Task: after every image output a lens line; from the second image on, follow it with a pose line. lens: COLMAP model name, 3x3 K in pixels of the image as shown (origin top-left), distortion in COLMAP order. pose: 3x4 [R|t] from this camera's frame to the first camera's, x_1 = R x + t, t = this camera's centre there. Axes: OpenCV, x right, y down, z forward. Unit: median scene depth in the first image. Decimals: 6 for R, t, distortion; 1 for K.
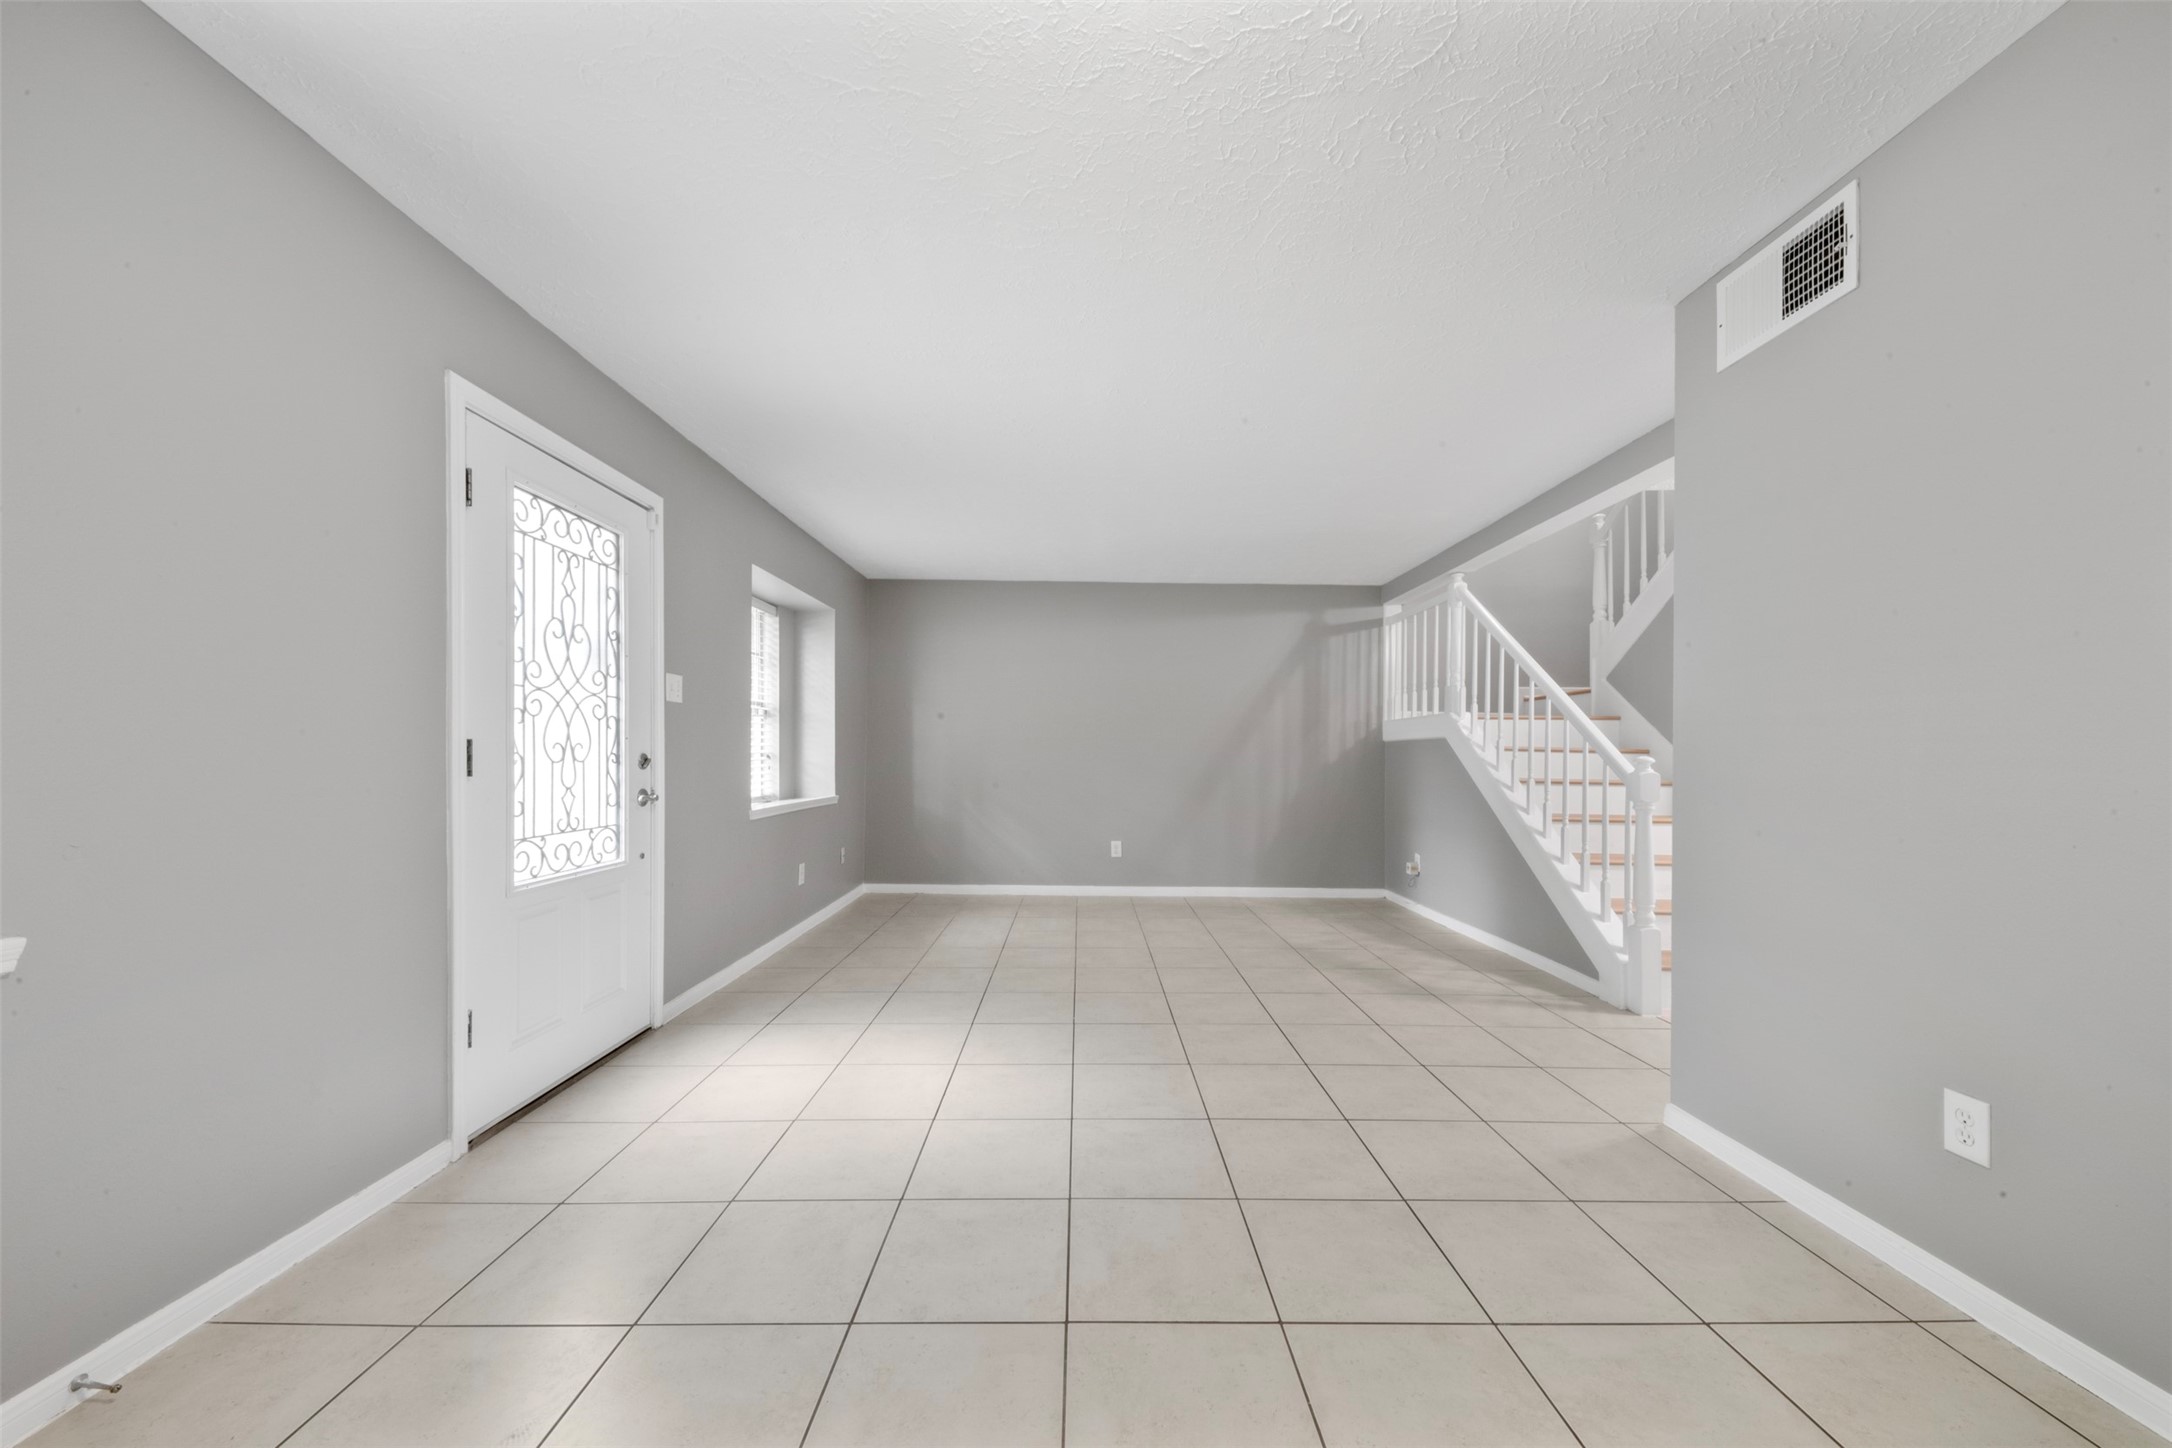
lens RADIAL K [[770.3, 0, 1078.9], [0, 770.3, 752.3], [0, 0, 1]] dist [0.003407, -0.001266]
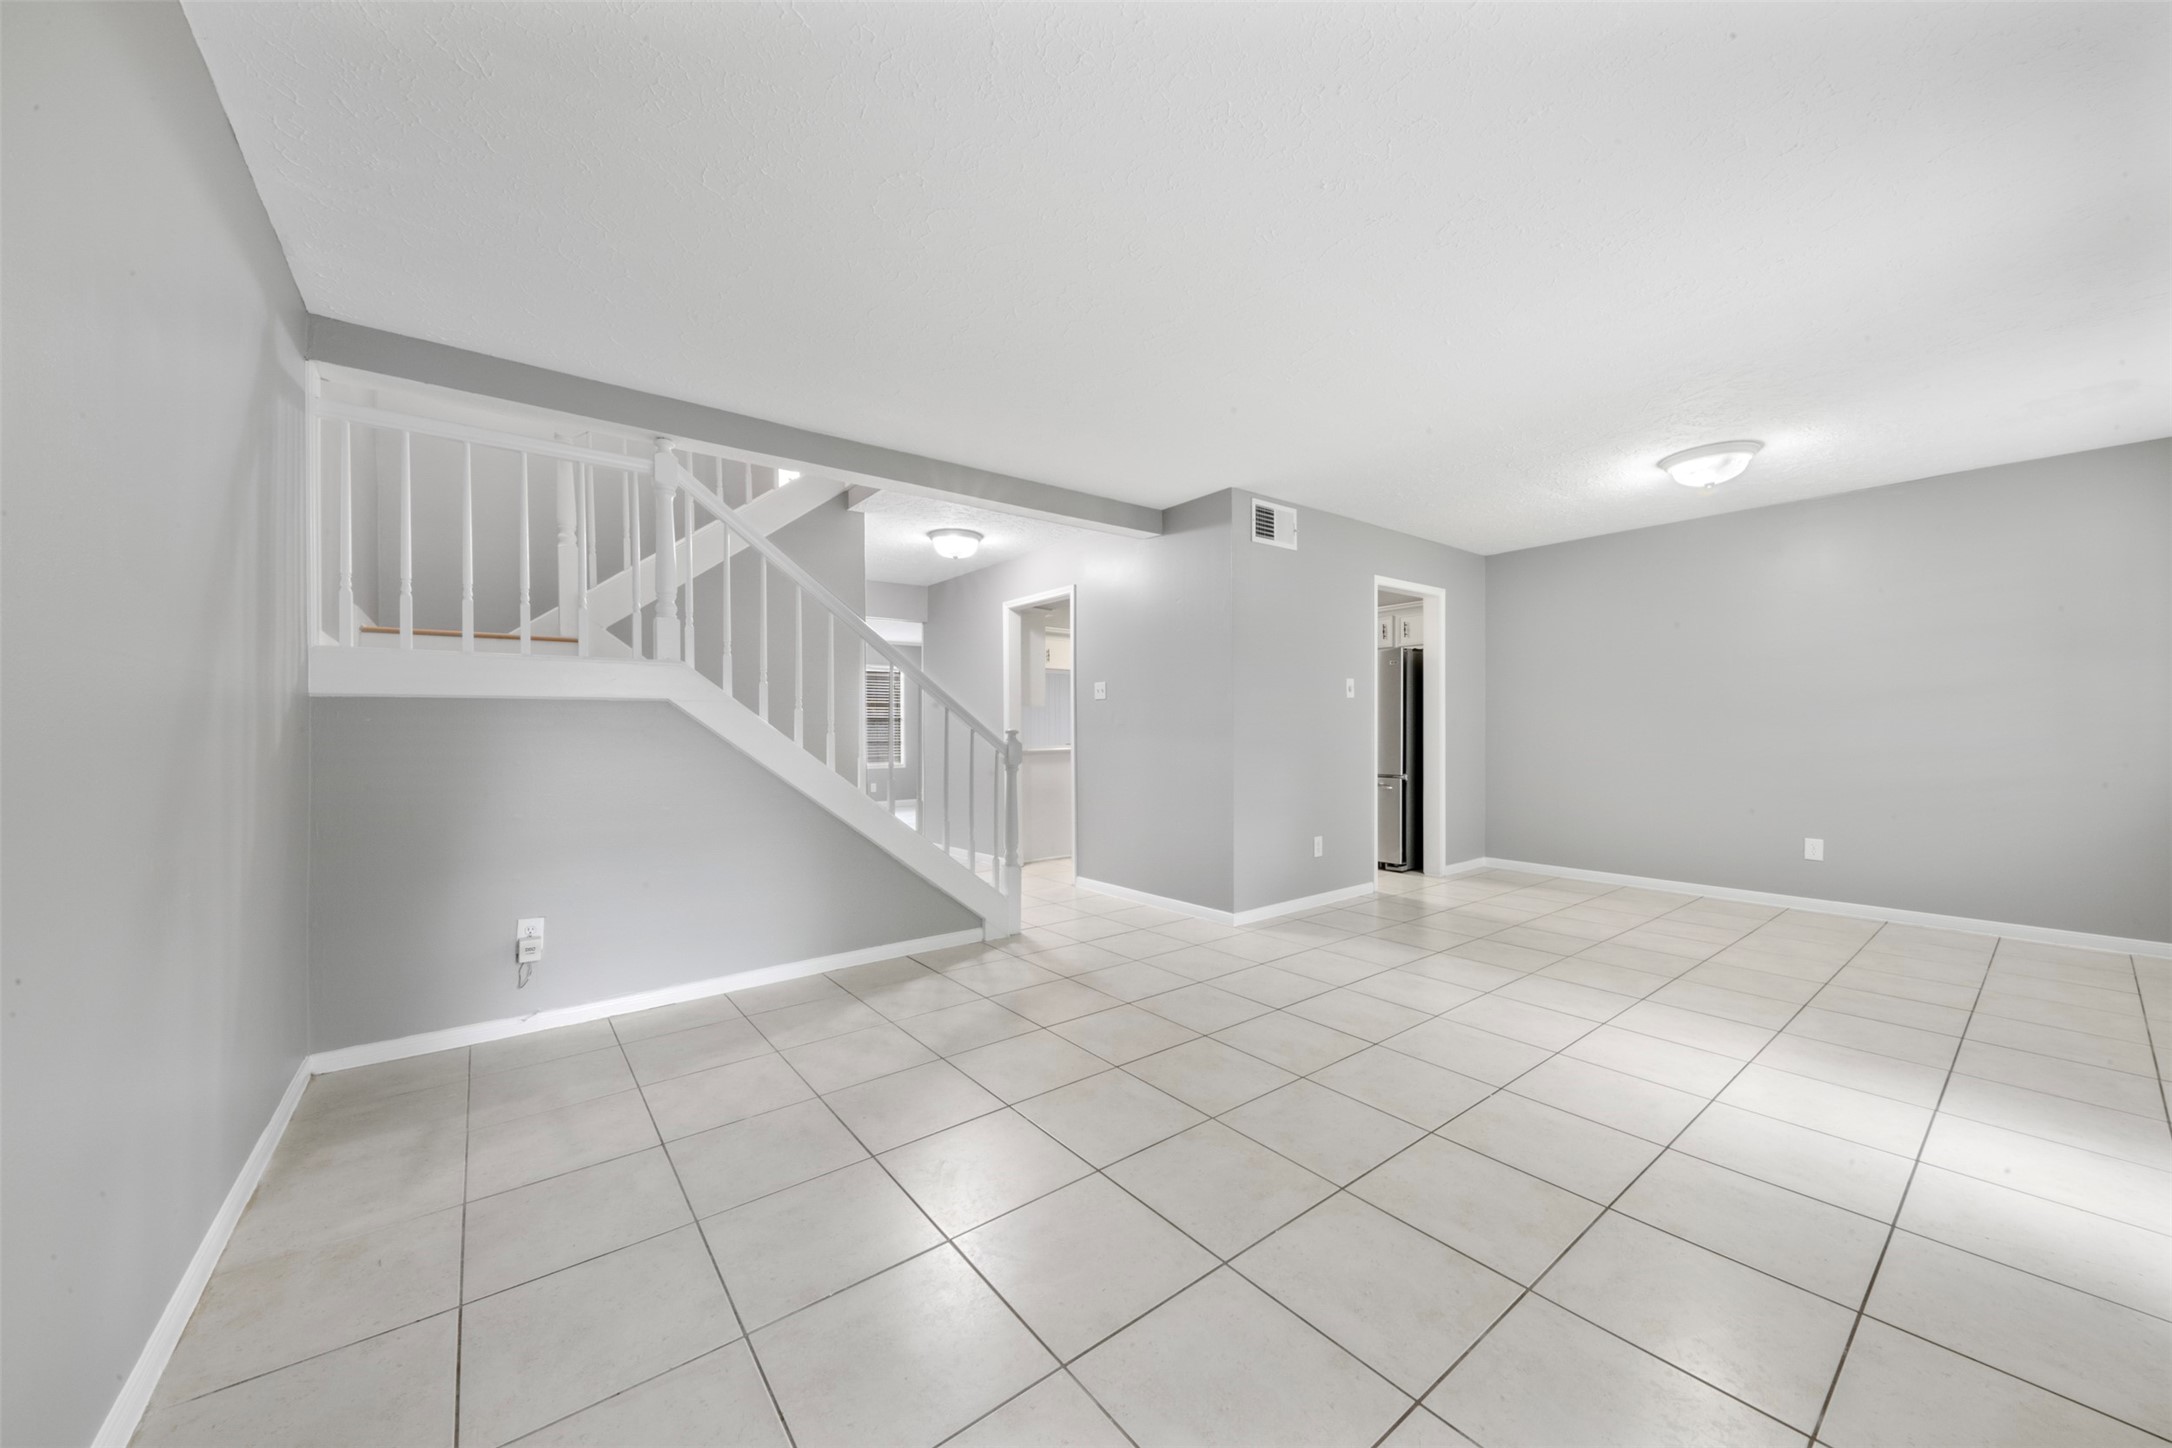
lens RADIAL K [[770.3, 0, 1075.2], [0, 770.3, 727.6], [0, 0, 1]] dist [0.003407, -0.001266]
pose [[-0.614684, -0.001117, 0.788772, -0.222175], [-0.002977, 0.999995, -0.000904, 0.002957], [-0.788768, -0.002904, -0.614685, 1.165945]]
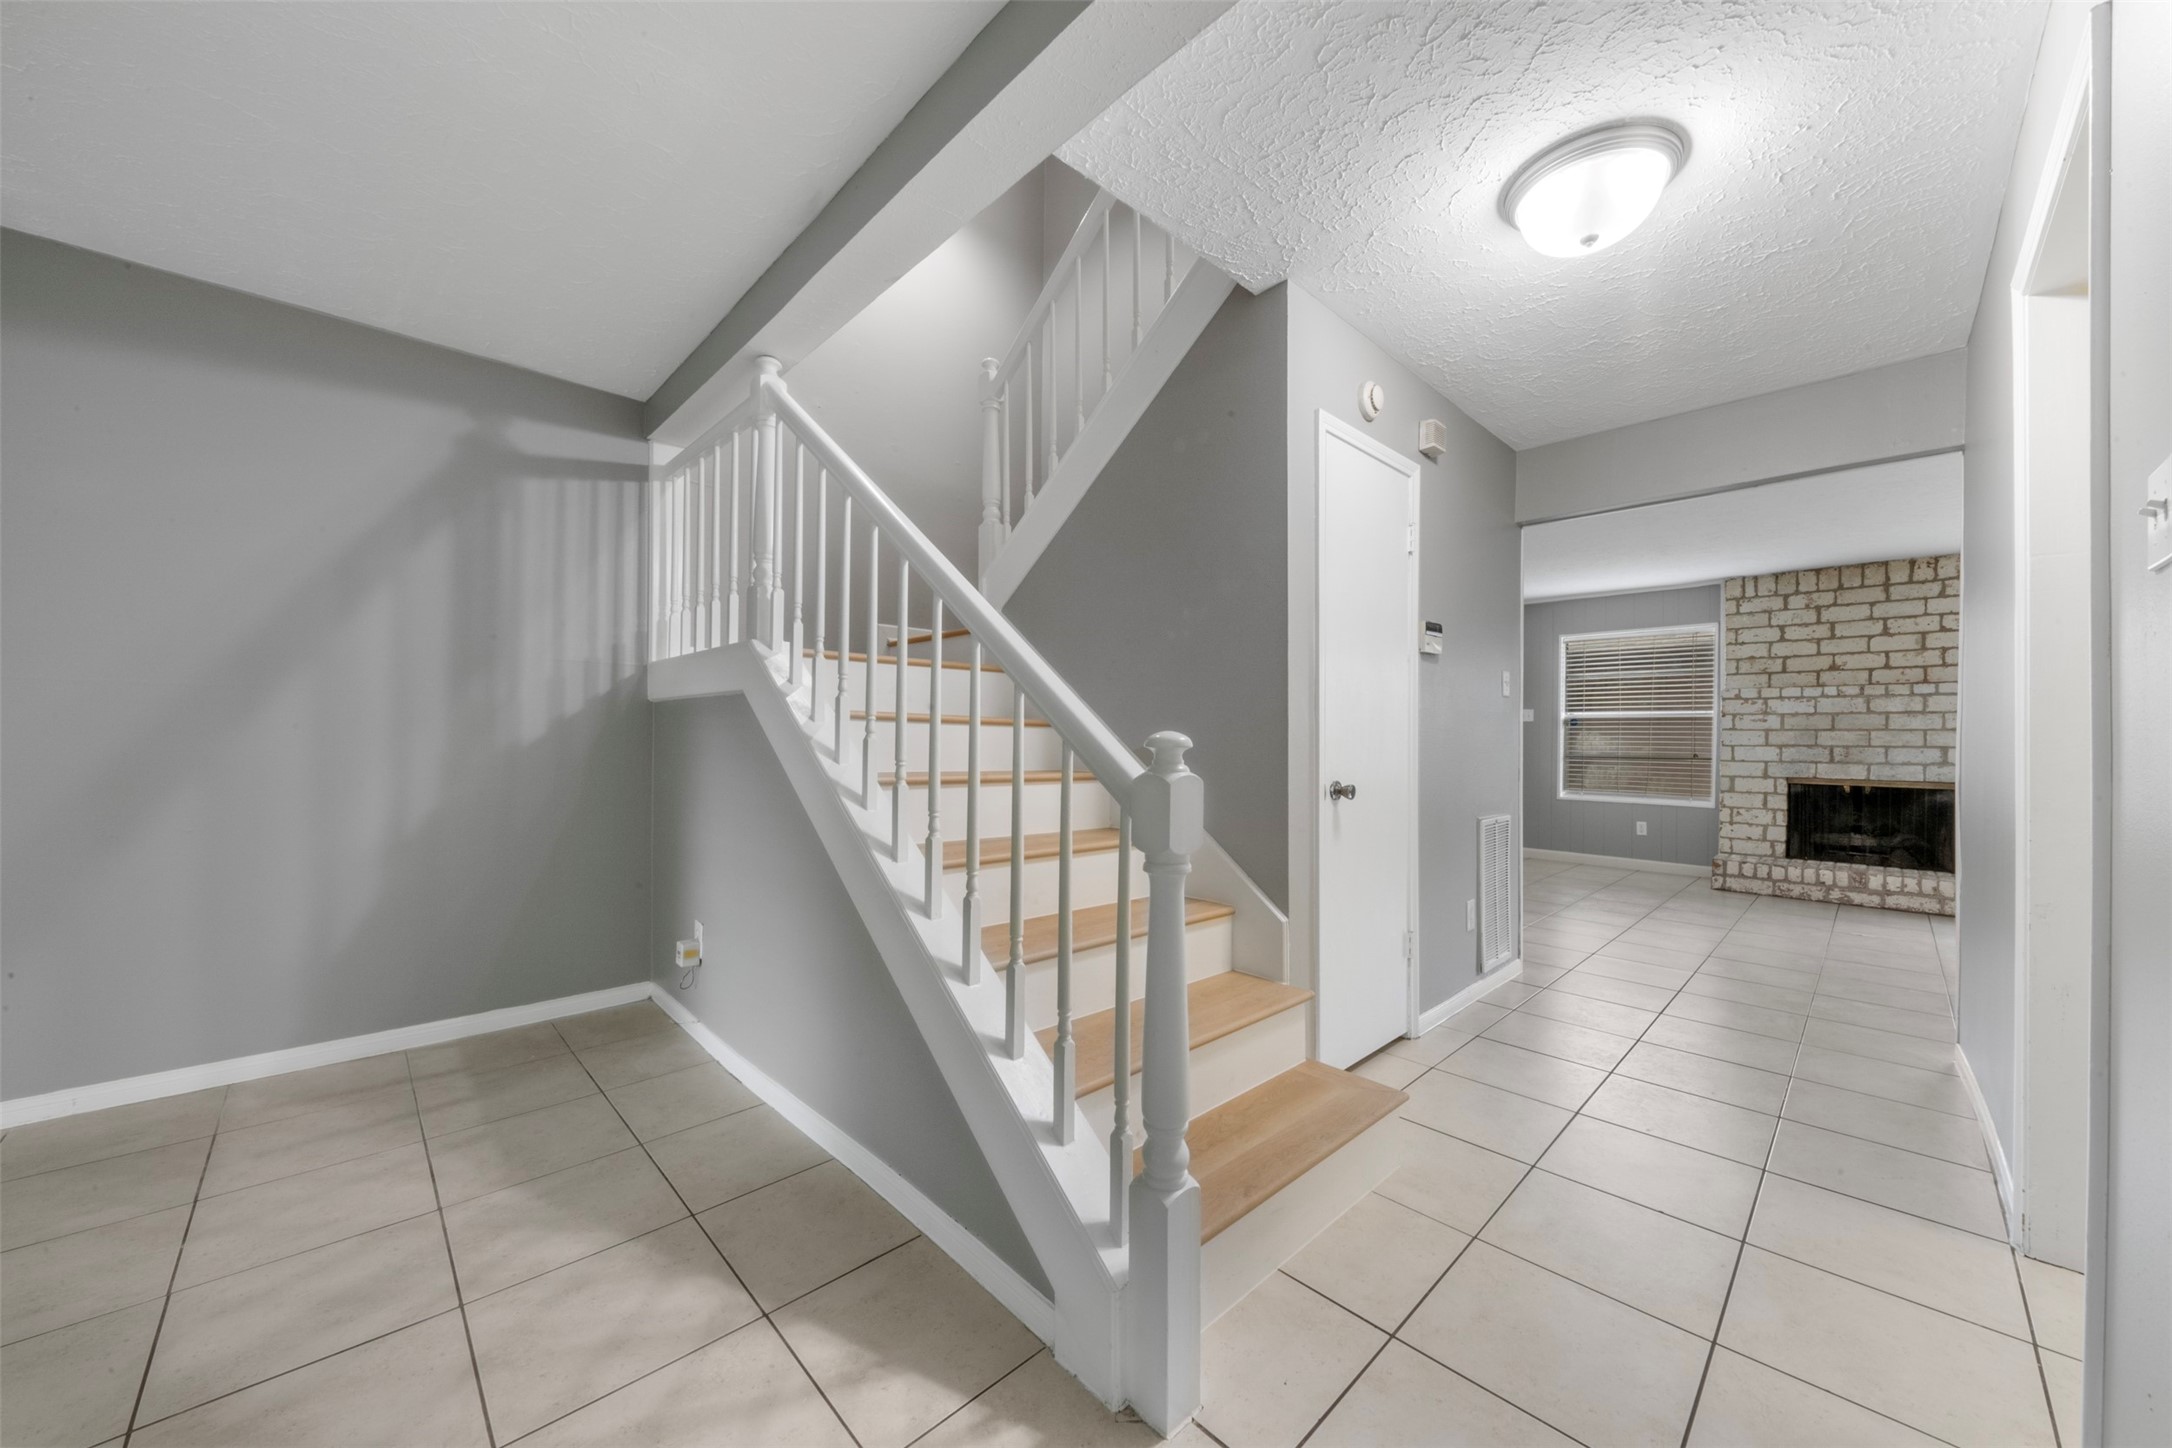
lens RADIAL K [[770.3, 0, 1078.6], [0, 770.3, 734.0], [0, 0, 1]] dist [0.003407, -0.001266]
pose [[0.720366, -0.001584, 0.693593, 0.302525], [-0.006588, 0.999937, 0.009127, 0.001610], [-0.693563, -0.011144, 0.720310, 0.523857]]
